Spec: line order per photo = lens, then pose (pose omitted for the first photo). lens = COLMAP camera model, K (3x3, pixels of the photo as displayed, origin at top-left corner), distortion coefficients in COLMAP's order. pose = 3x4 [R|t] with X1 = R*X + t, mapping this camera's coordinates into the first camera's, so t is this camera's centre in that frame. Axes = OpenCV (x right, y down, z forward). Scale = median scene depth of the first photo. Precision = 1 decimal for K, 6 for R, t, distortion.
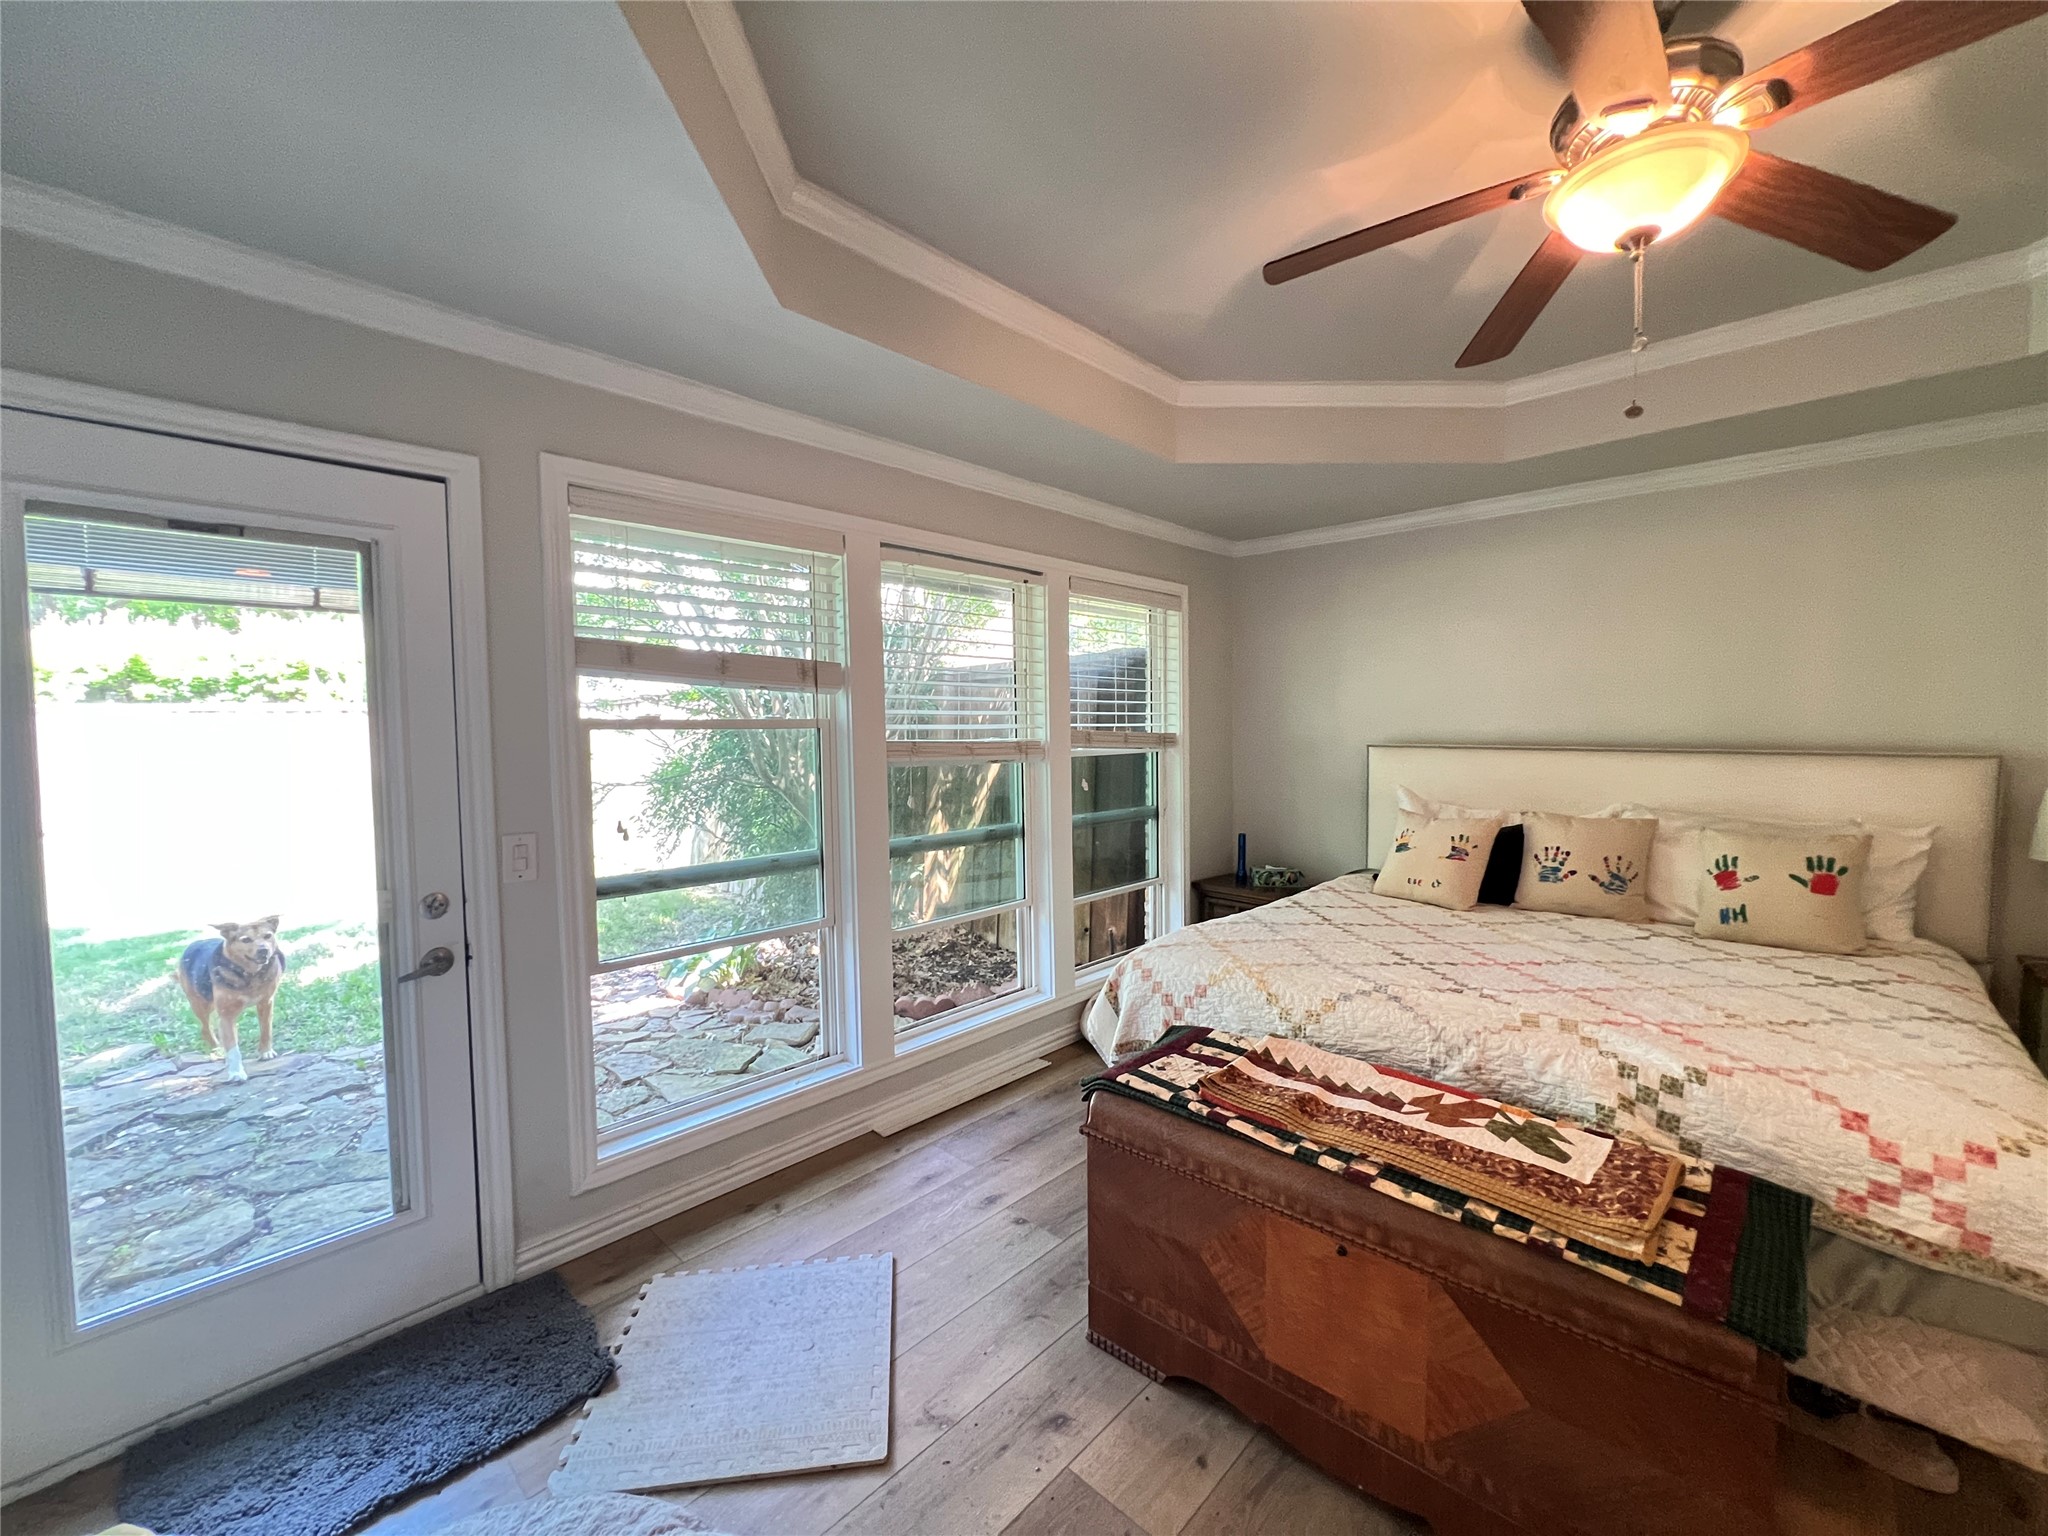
lens RADIAL K [[811.2, 0, 1025.0], [0, 811.2, 765.9], [0, 0, 1]] dist [-0.002149, 0.000260]
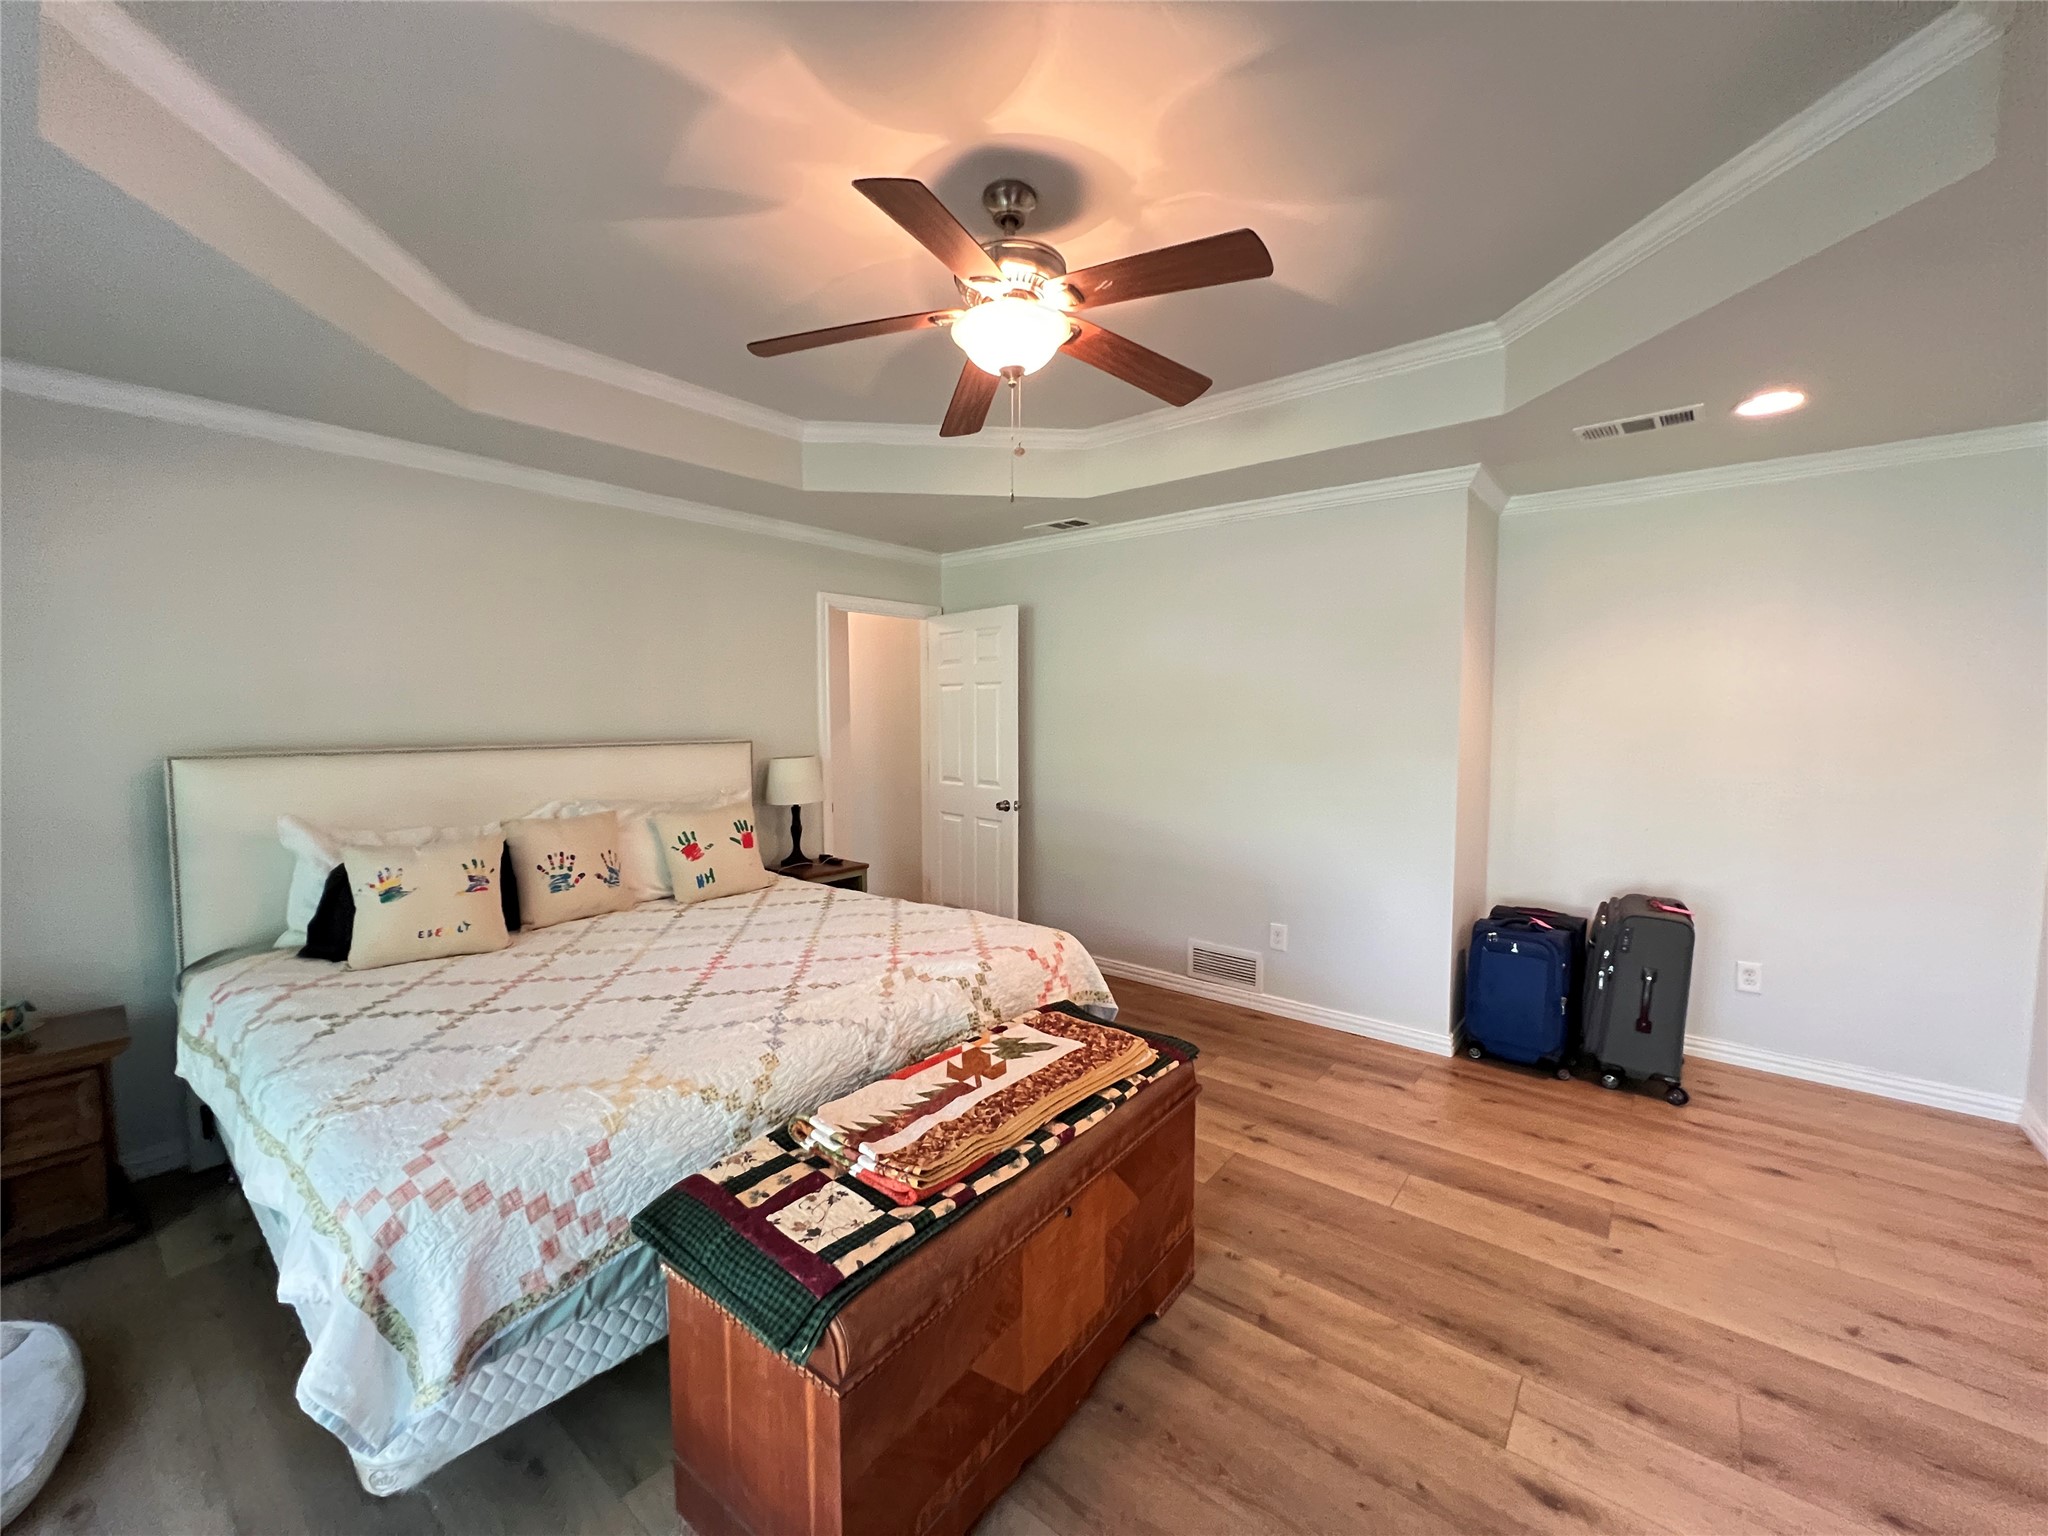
lens RADIAL K [[811.2, 0, 1023.6], [0, 811.2, 764.1], [0, 0, 1]] dist [-0.002149, 0.000260]
pose [[-0.069511, -0.059699, 0.995793, -0.508175], [0.051149, 0.996682, 0.063322, -0.056297], [-0.996269, 0.055336, -0.066227, 0.855578]]
